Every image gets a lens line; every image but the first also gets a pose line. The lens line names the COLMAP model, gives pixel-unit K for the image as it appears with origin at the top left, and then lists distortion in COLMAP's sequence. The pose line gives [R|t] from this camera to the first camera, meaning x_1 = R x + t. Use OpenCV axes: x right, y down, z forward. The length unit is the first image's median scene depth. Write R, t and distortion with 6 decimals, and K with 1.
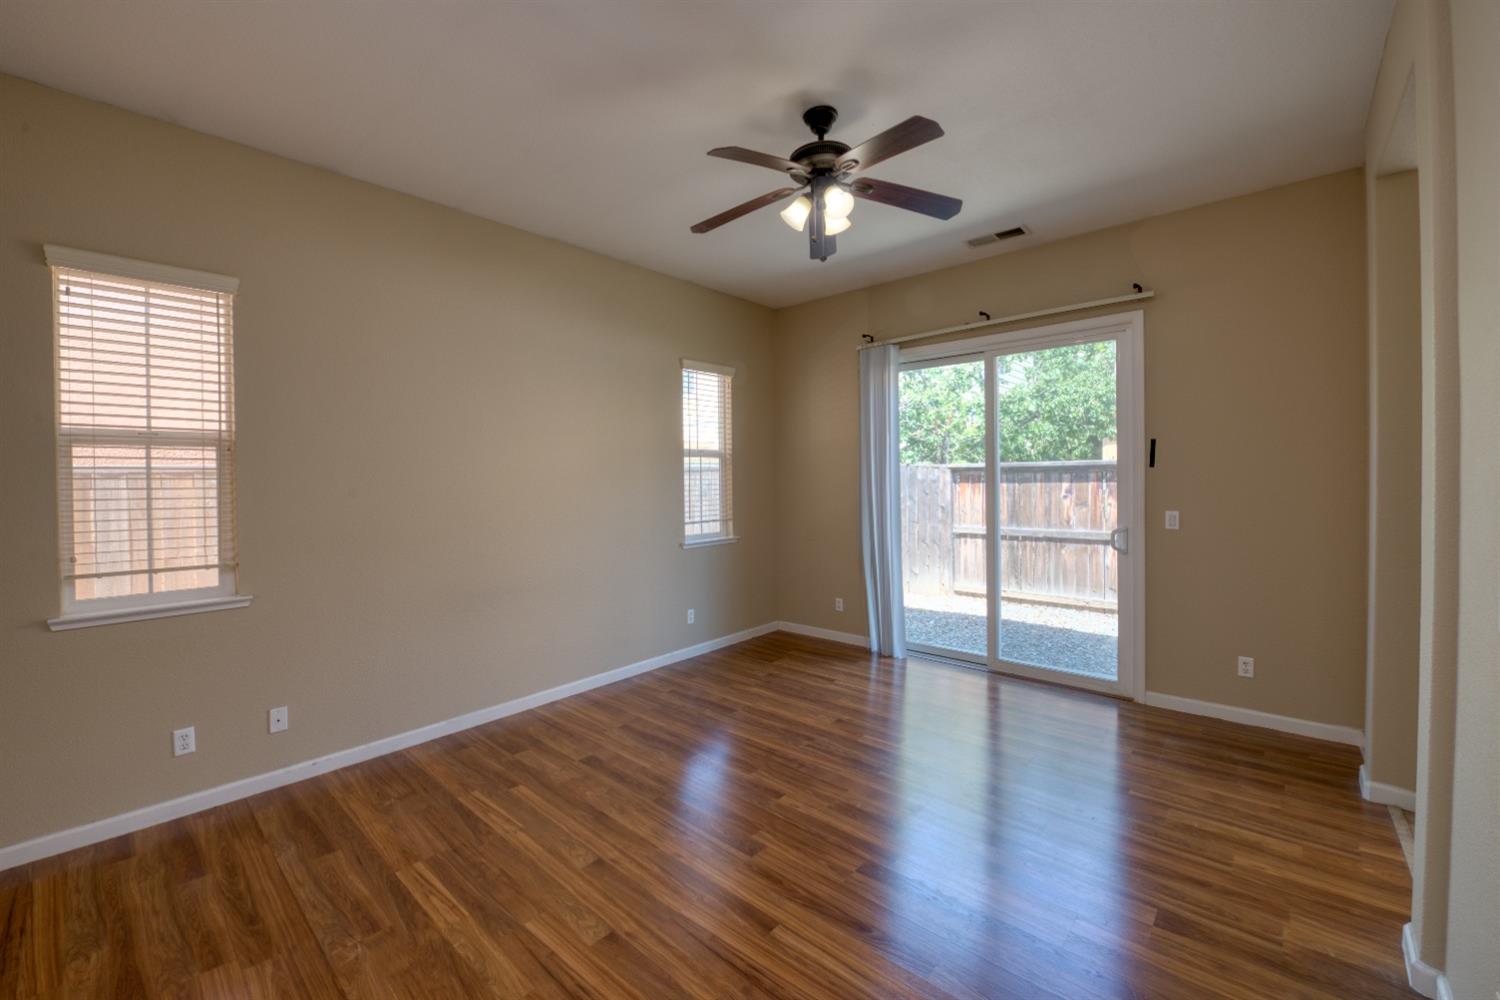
lens RADIAL K [[600.6, 0, 747.7], [0, 600.6, 489.6], [0, 0, 1]] dist [-0.020602, 0.000216]
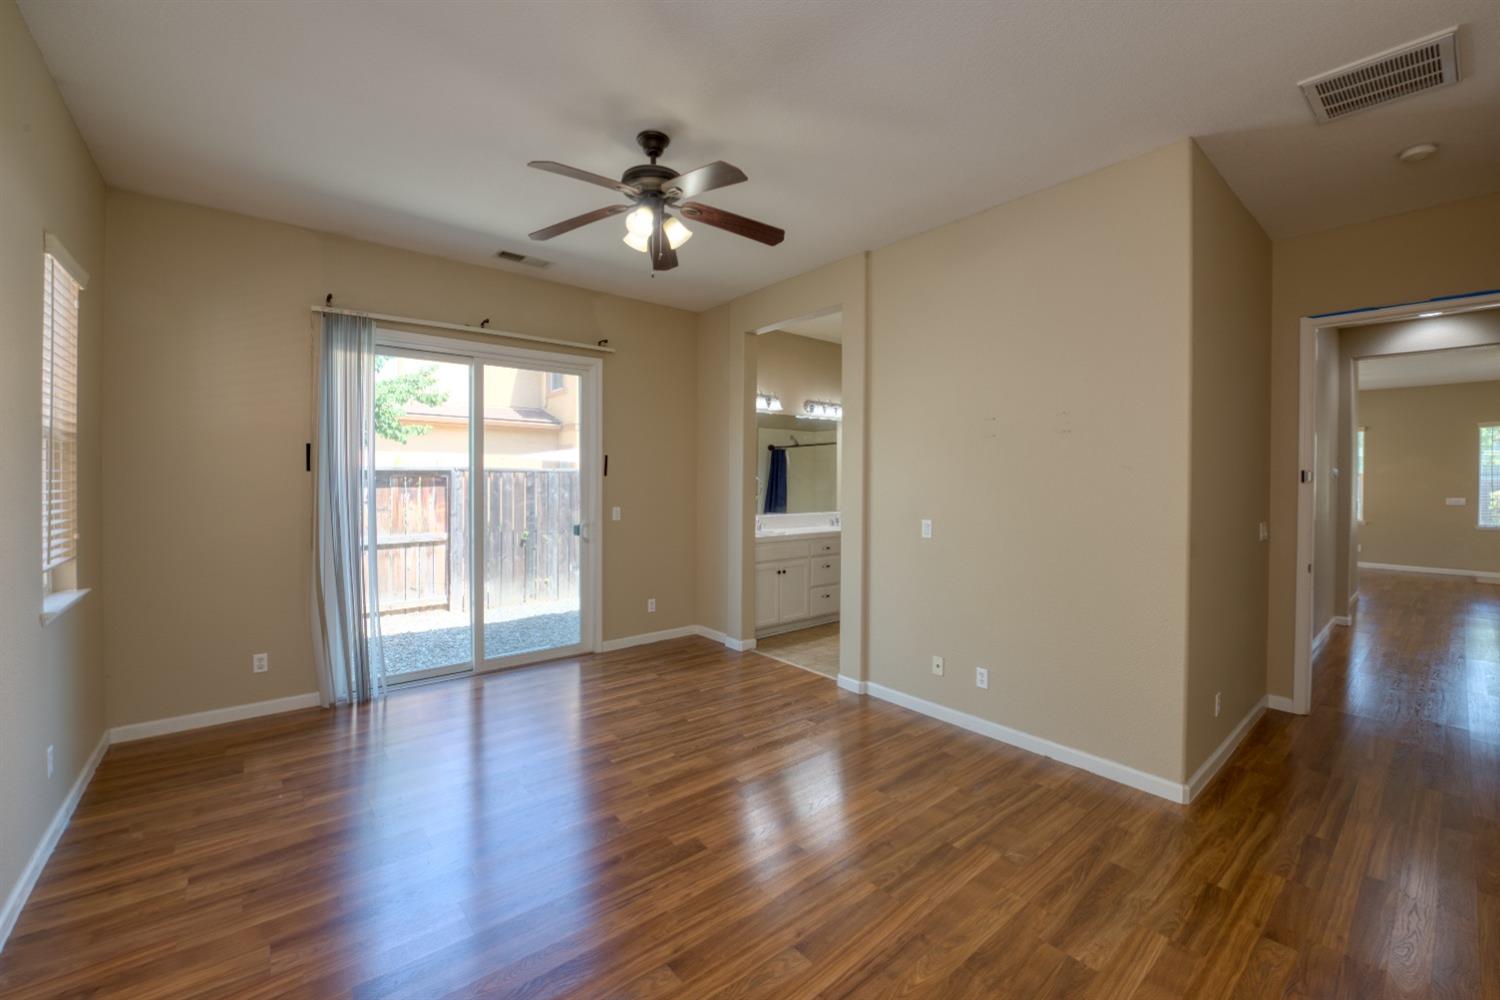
lens RADIAL K [[600.6, 0, 736.3], [0, 600.6, 492.2], [0, 0, 1]] dist [-0.020602, 0.000216]
pose [[0.157006, -0.009941, 0.987548, -0.664068], [0.014176, 0.999869, 0.007811, -0.007342], [-0.987496, 0.012773, 0.157127, 0.514551]]
